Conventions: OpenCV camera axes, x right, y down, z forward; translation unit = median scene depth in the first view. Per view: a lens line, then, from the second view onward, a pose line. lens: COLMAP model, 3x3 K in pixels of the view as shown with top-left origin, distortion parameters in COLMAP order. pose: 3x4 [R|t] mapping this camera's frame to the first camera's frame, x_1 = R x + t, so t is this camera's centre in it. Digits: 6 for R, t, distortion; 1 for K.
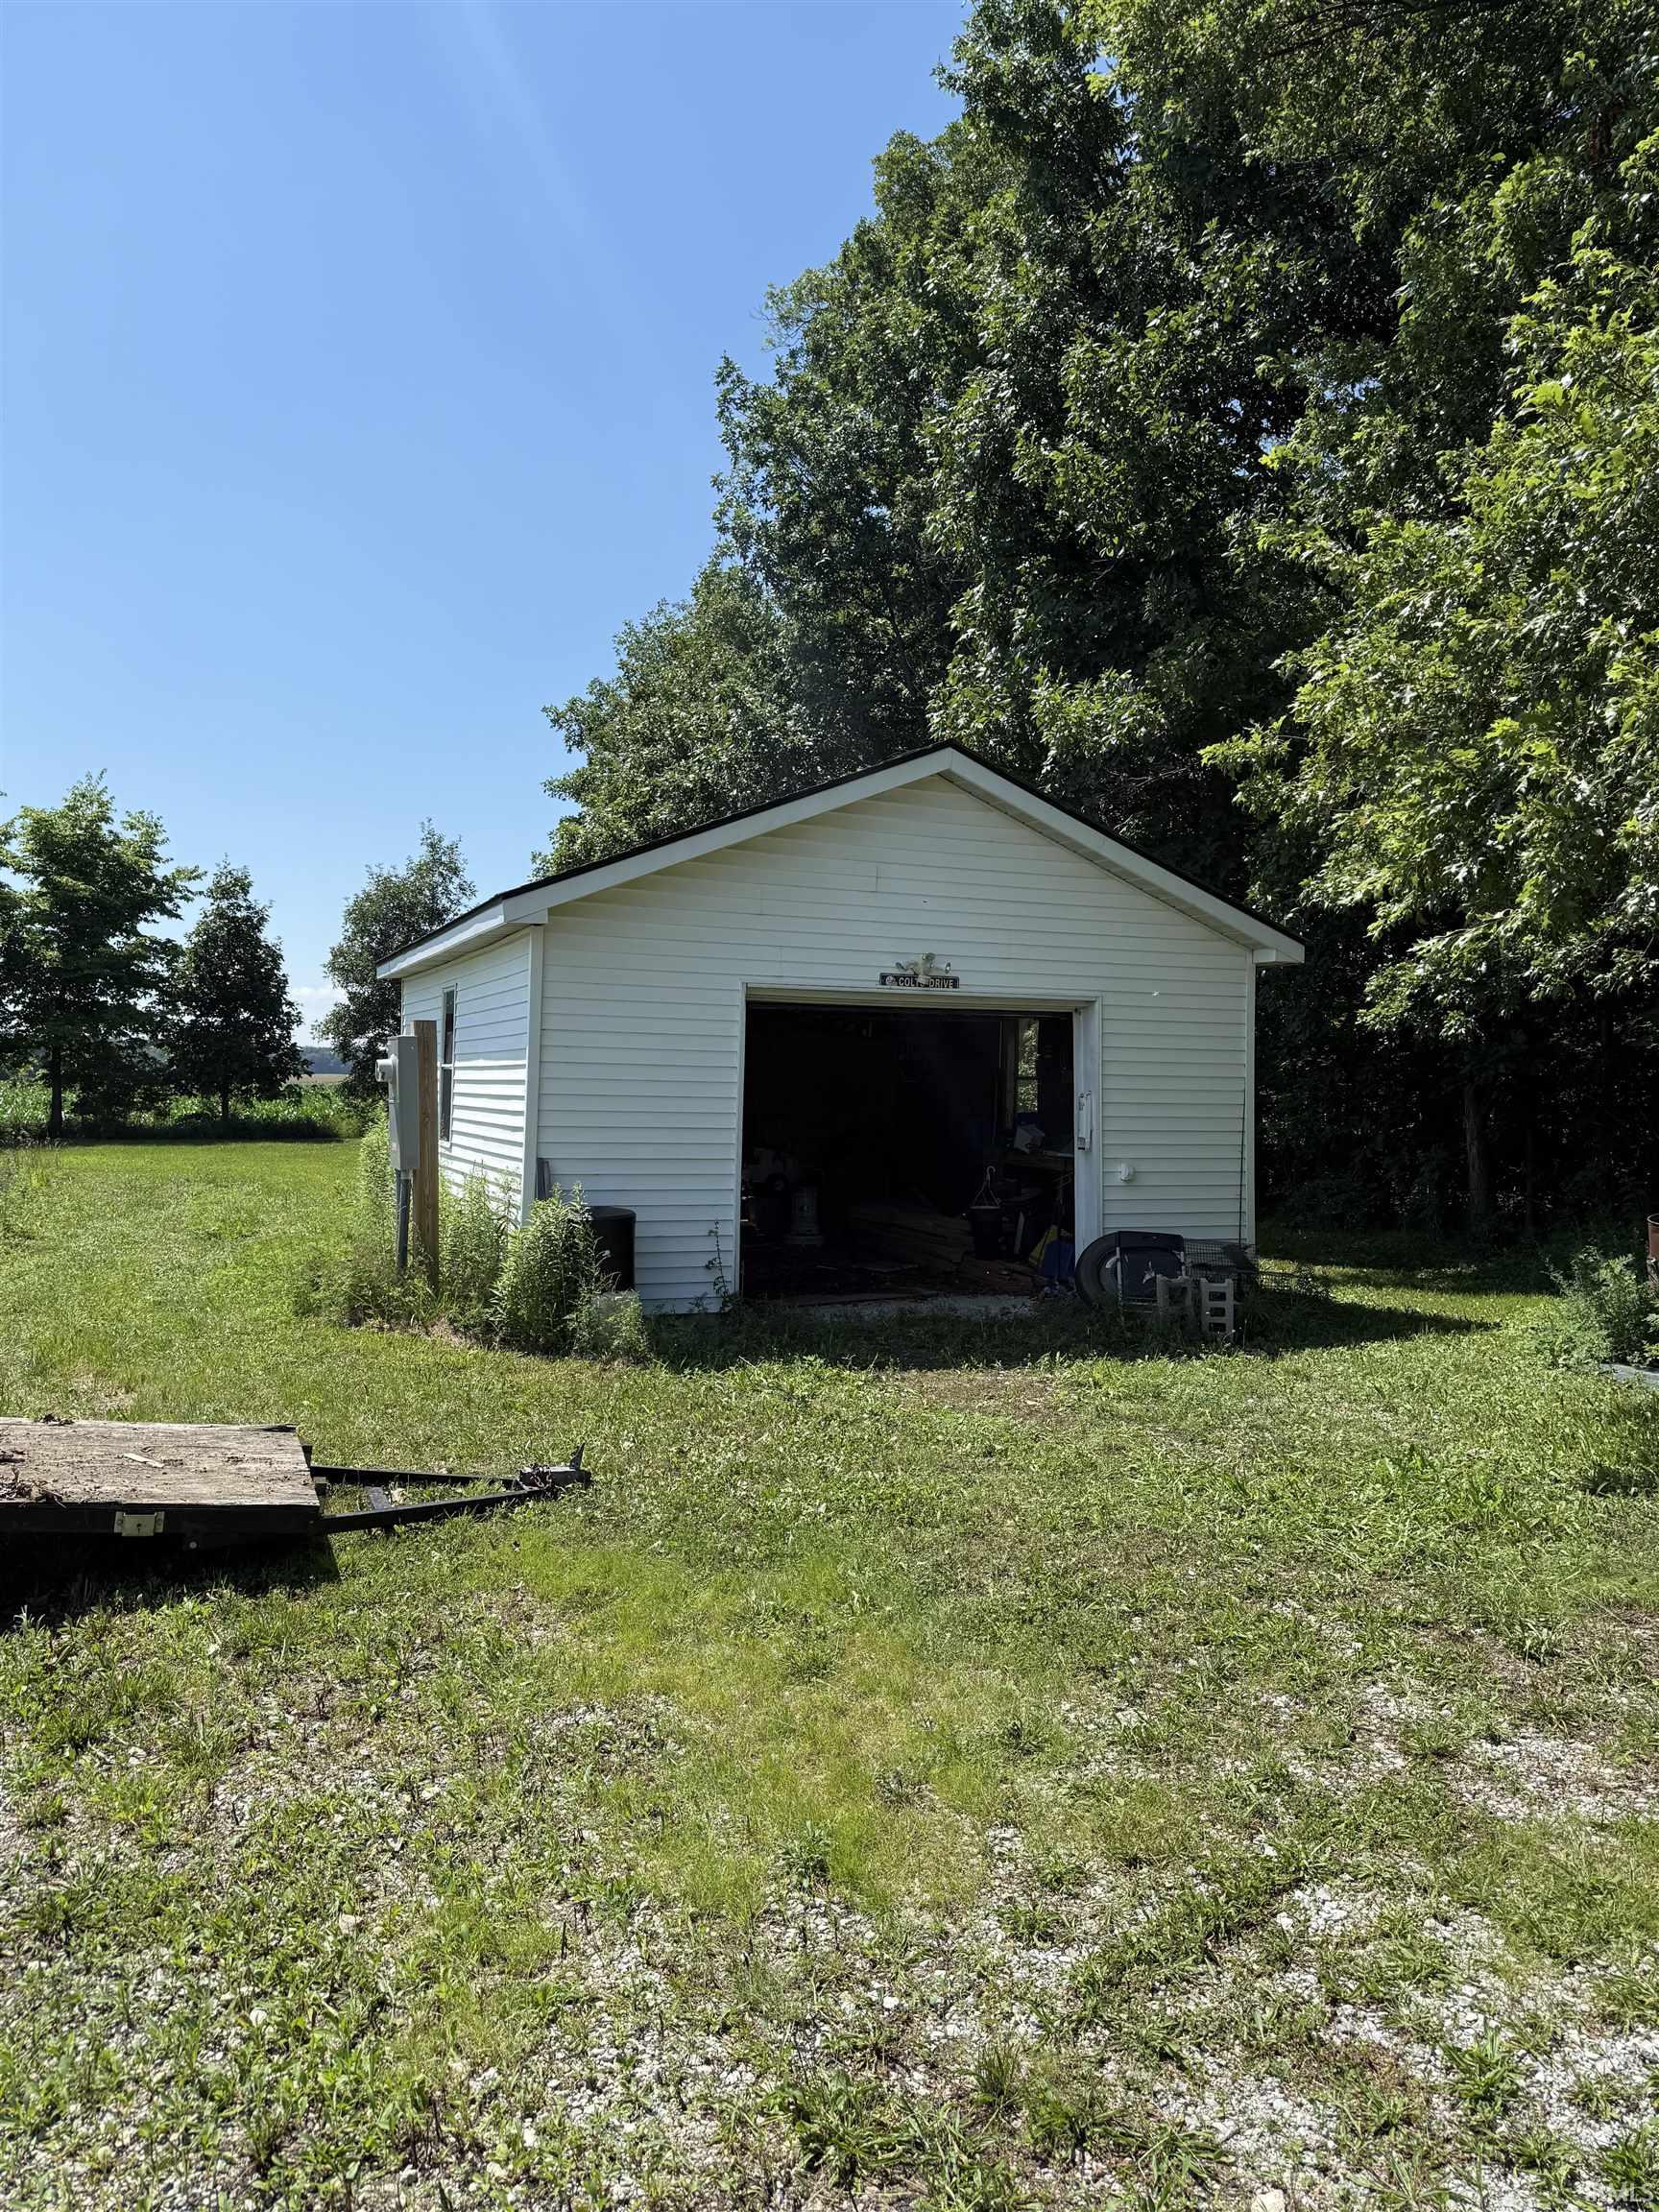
lens RADIAL K [[1558.3, 0, 803.9], [0, 1558.3, 1105.5], [0, 0, 1]] dist [0.116249, -0.219851]
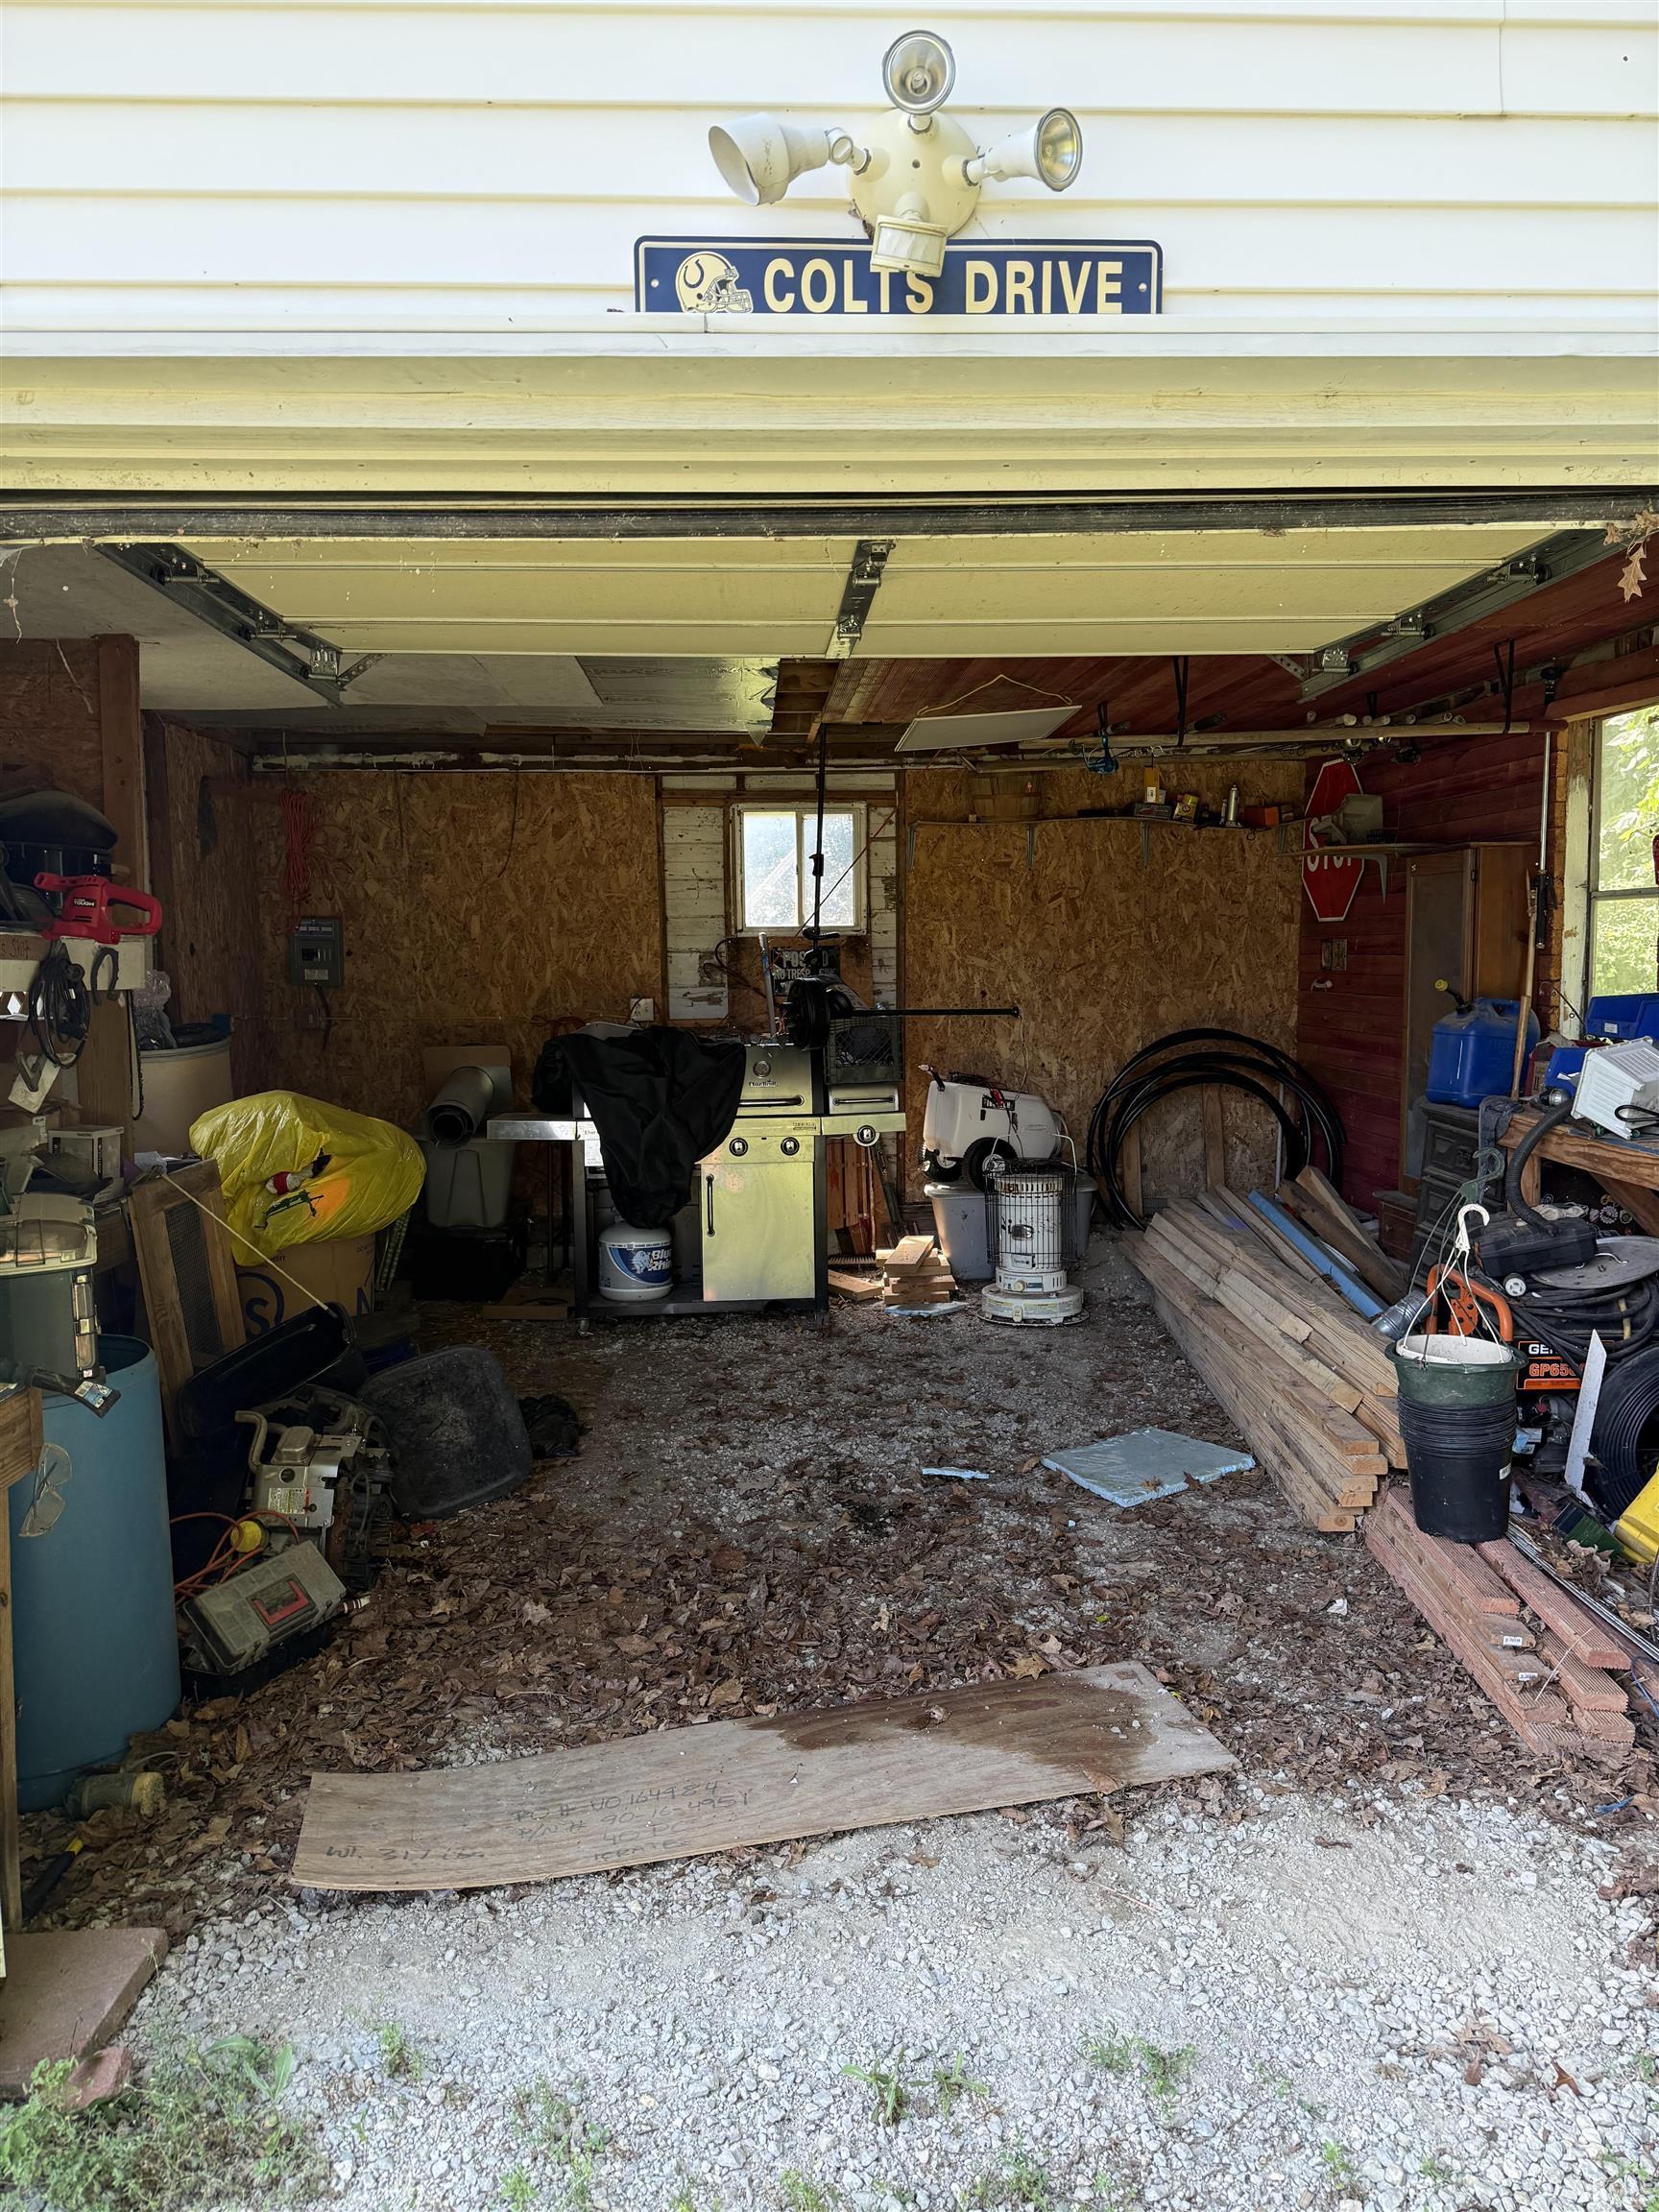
lens RADIAL K [[1558.3, 0, 803.9], [0, 1558.3, 1105.5], [0, 0, 1]] dist [0.116249, -0.219851]
pose [[0.941355, 0.015999, -0.337038, 0.120175], [0.014184, 0.996116, 0.086901, -0.007347], [0.337119, -0.086585, 0.937472, 0.819233]]
